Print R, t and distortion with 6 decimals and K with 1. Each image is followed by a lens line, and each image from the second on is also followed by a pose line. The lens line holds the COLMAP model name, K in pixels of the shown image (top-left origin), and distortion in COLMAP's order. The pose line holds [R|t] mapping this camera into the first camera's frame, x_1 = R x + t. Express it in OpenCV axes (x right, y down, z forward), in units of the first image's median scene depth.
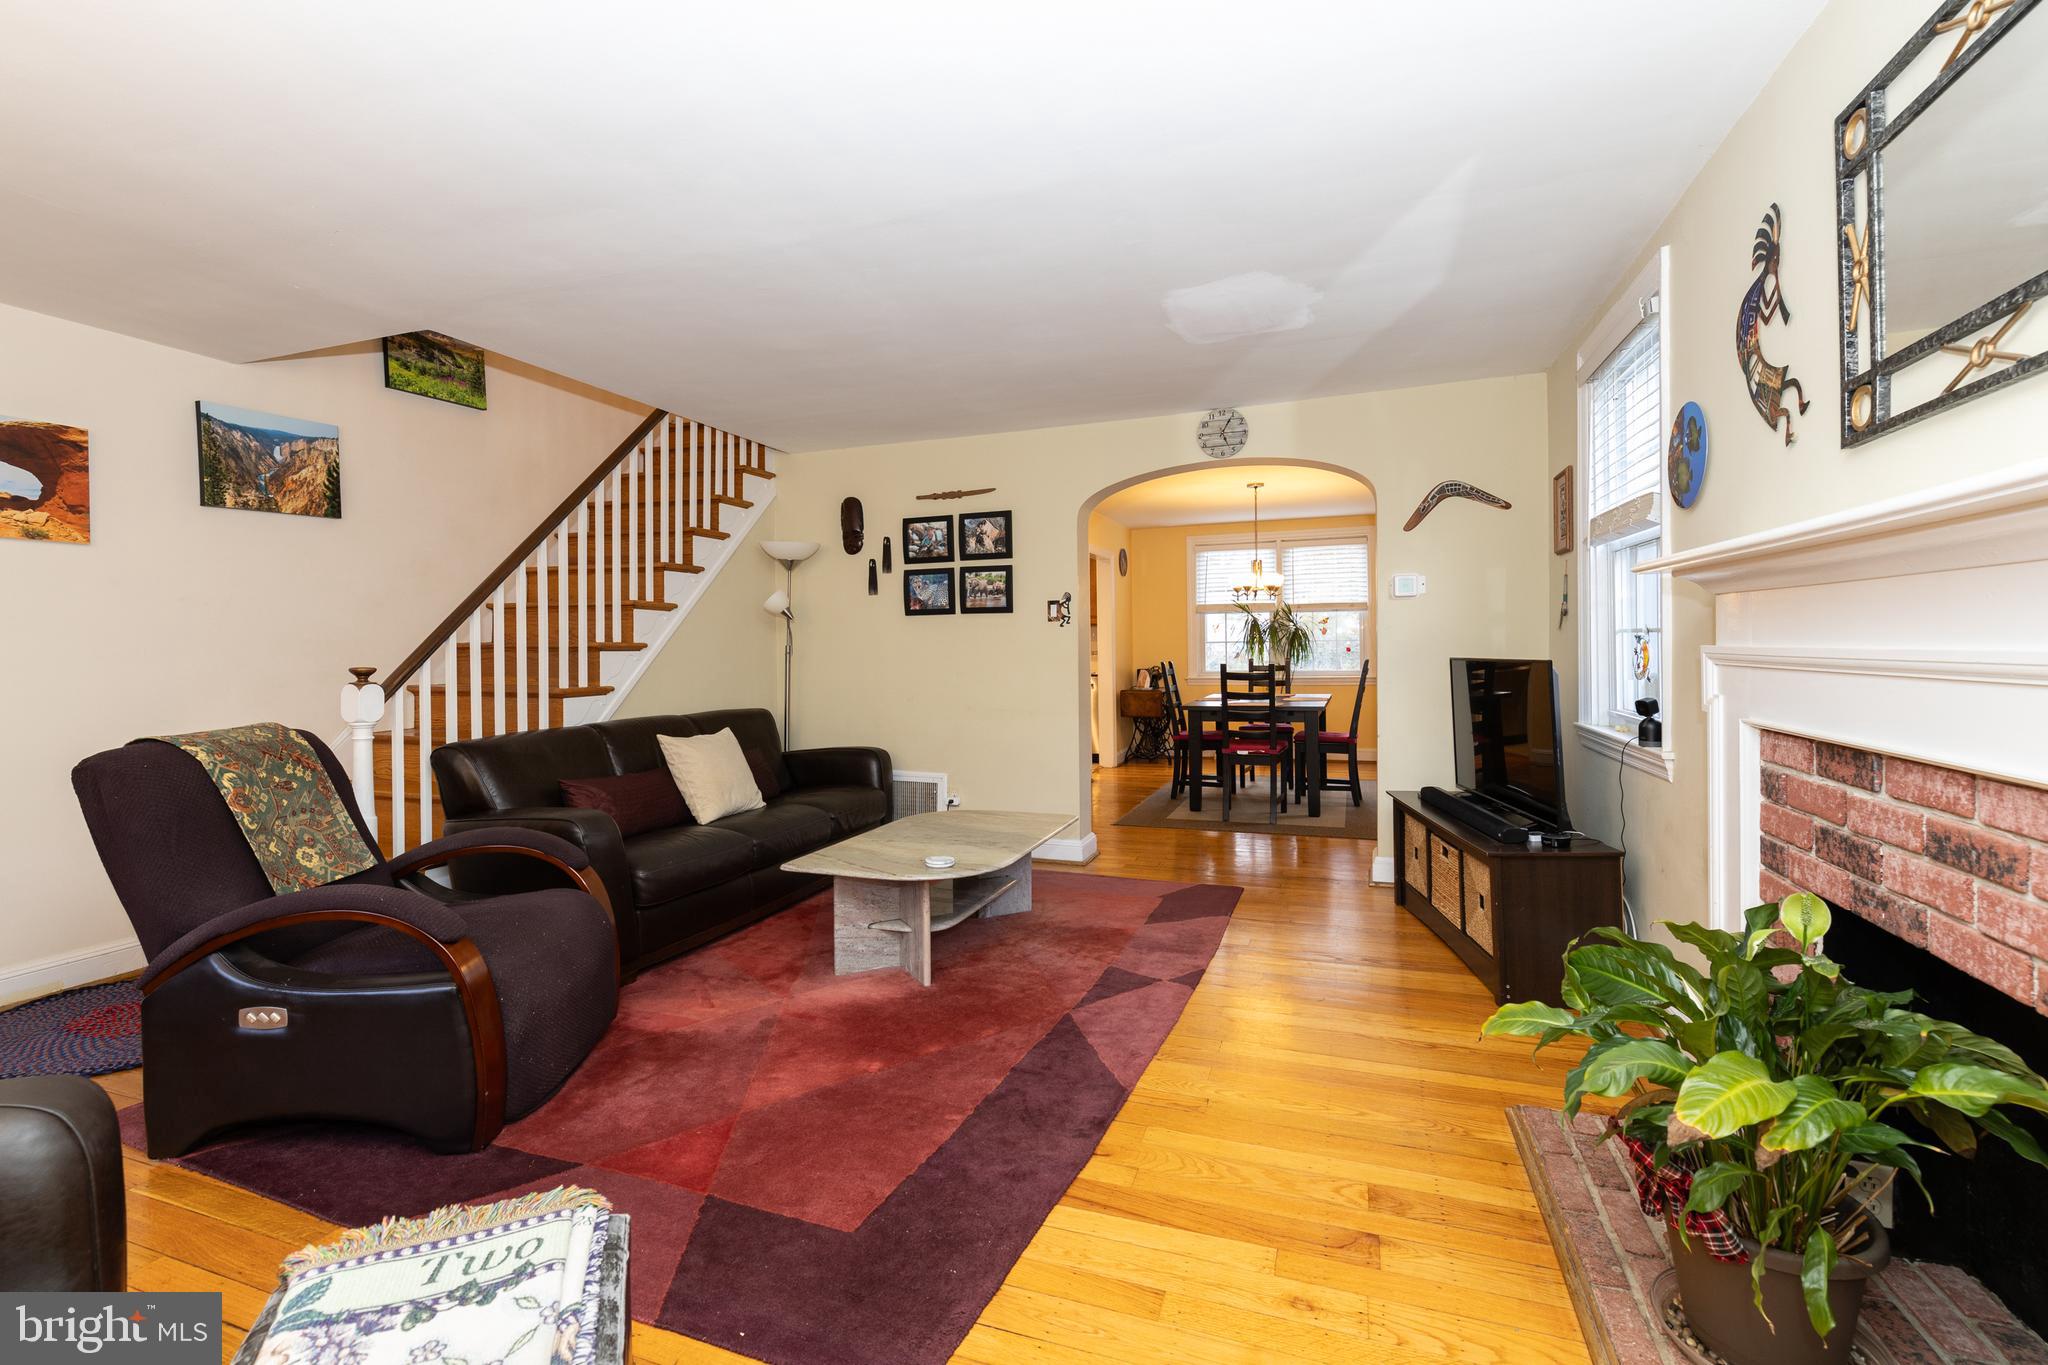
lens RADIAL K [[835.0, 0, 1036.0], [0, 835.0, 650.0], [0, 0, 1]] dist [0.000297, -0.000111]
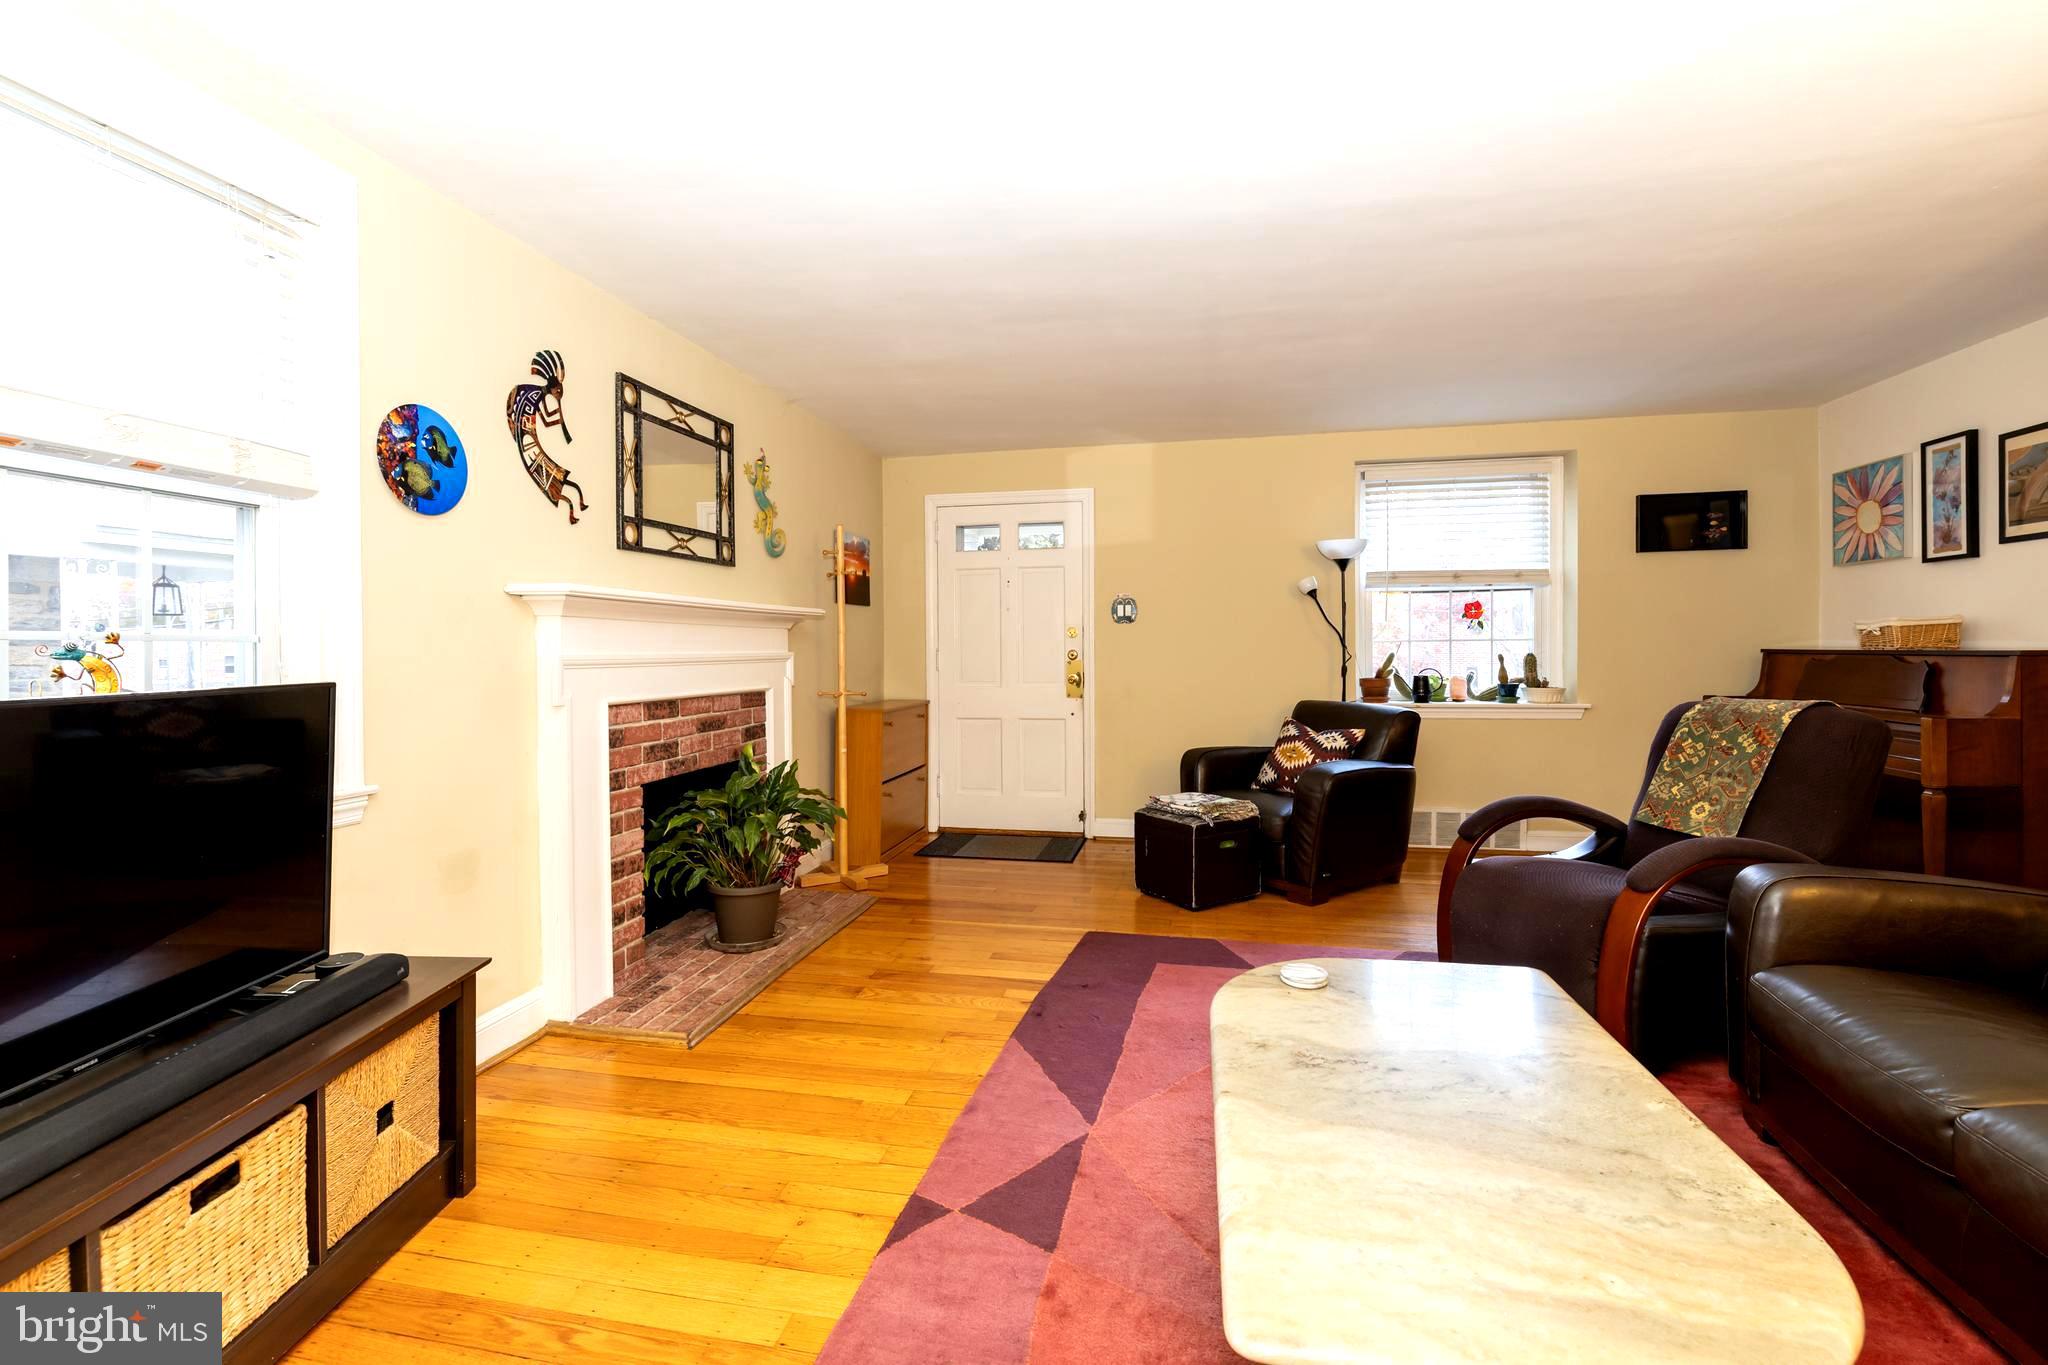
lens RADIAL K [[946.0, 0, 1042.2], [0, 946.0, 653.8], [0, 0, 1]] dist [0.002855, -0.000110]
pose [[-0.985943, 0.022489, -0.165564, 0.321764], [0.020537, 0.999698, 0.013494, -0.011517], [0.165817, 0.009904, -0.986107, 2.685314]]
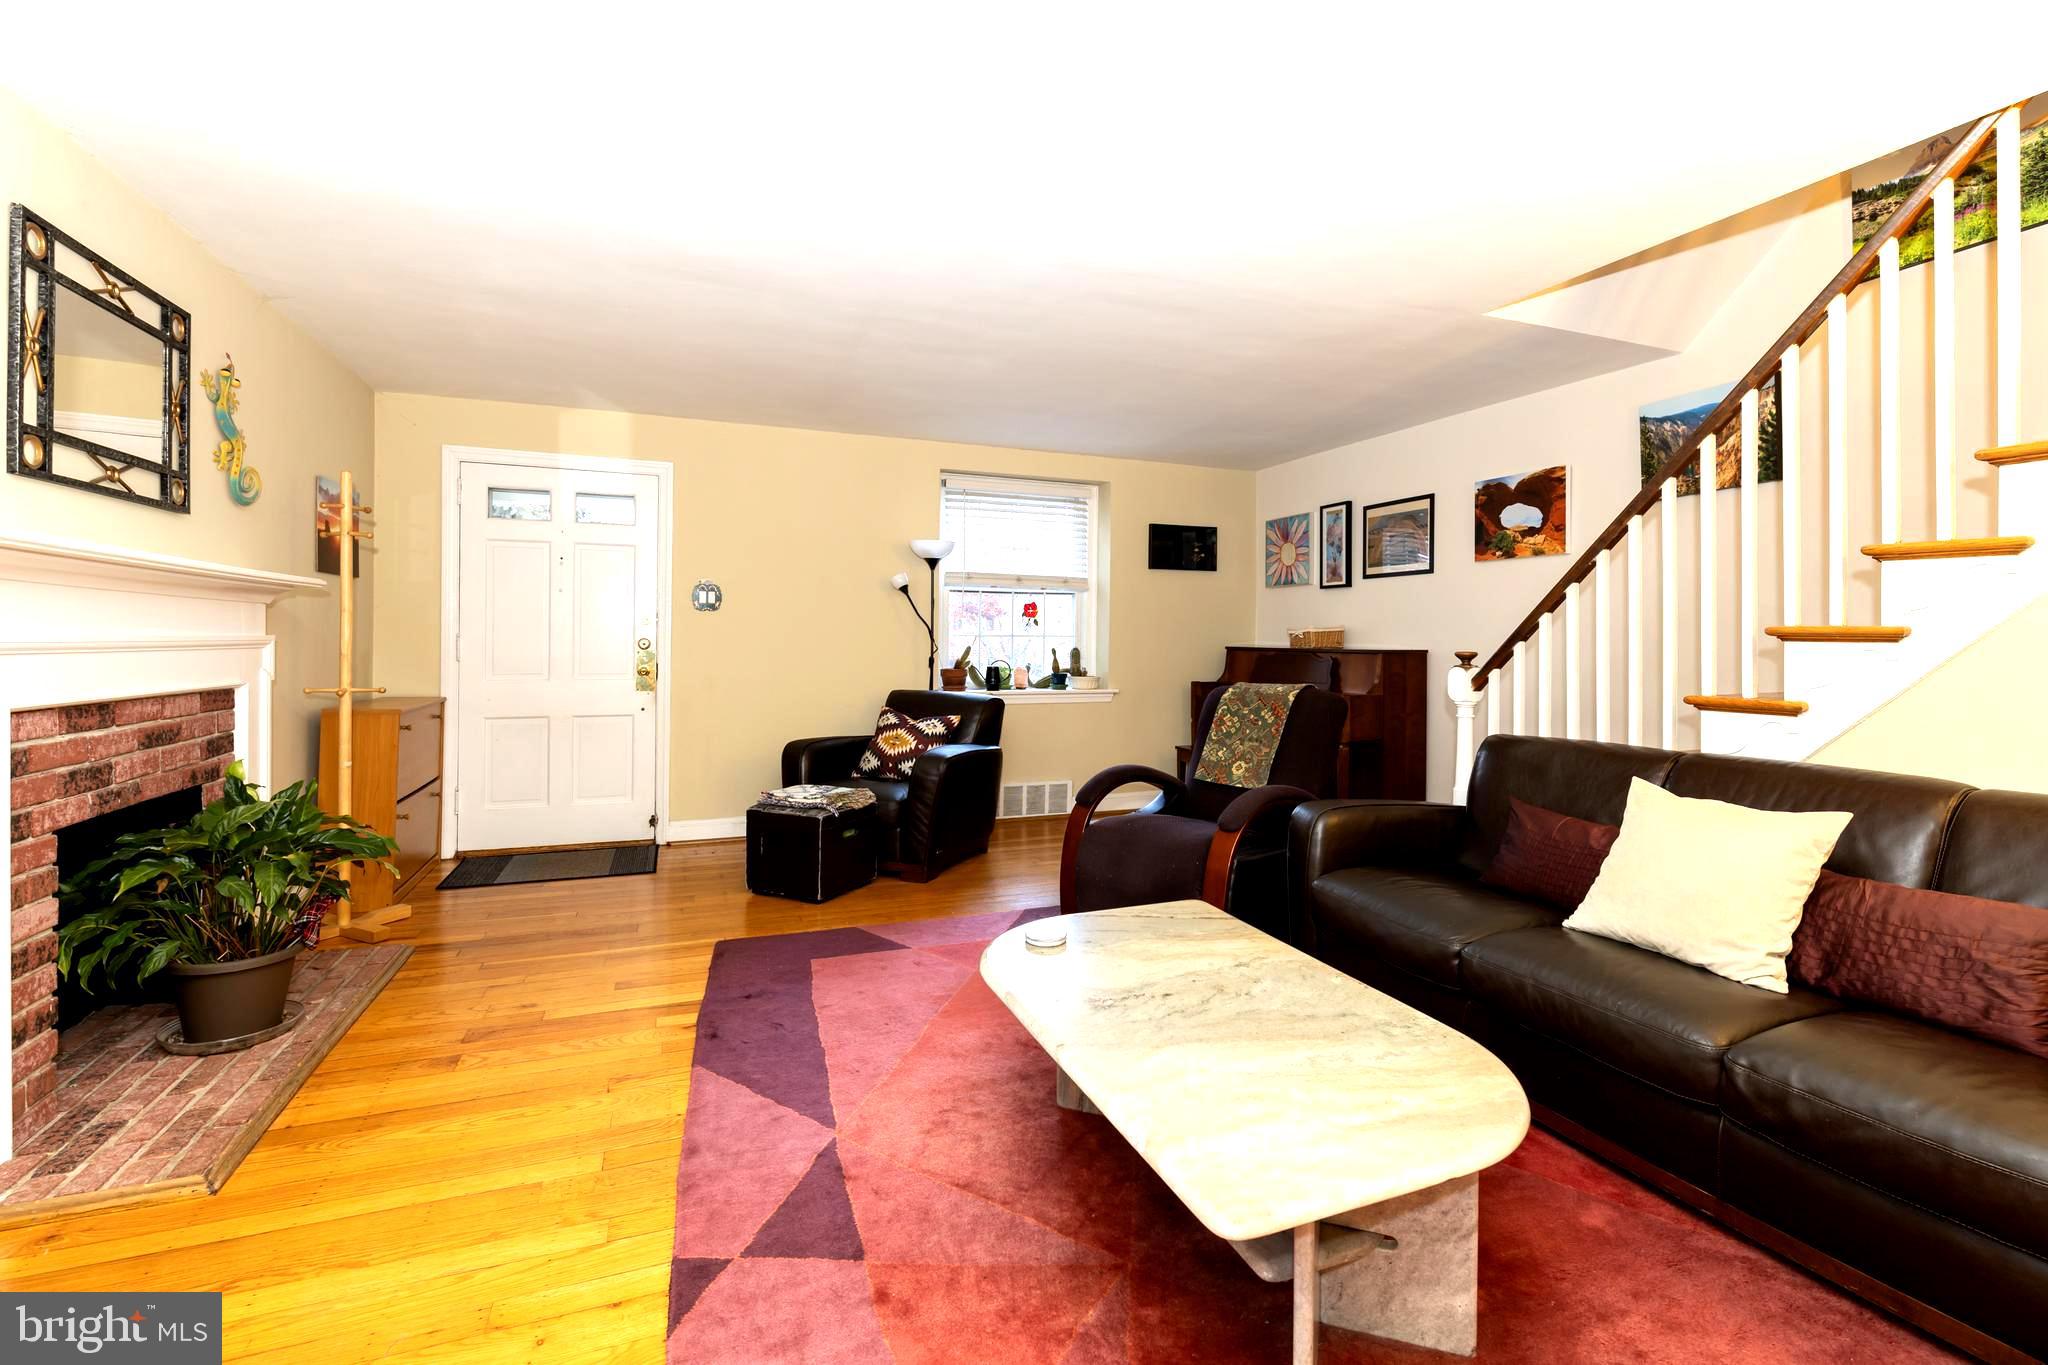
lens RADIAL K [[920.3, 0, 1094.3], [0, 920.3, 643.8], [0, 0, 1]] dist [0.001221, -0.000916]
pose [[-0.715051, 0.009458, -0.699009, 0.644365], [-0.003435, 0.999849, 0.017042, -0.015227], [0.699064, 0.014587, -0.714910, 2.540644]]
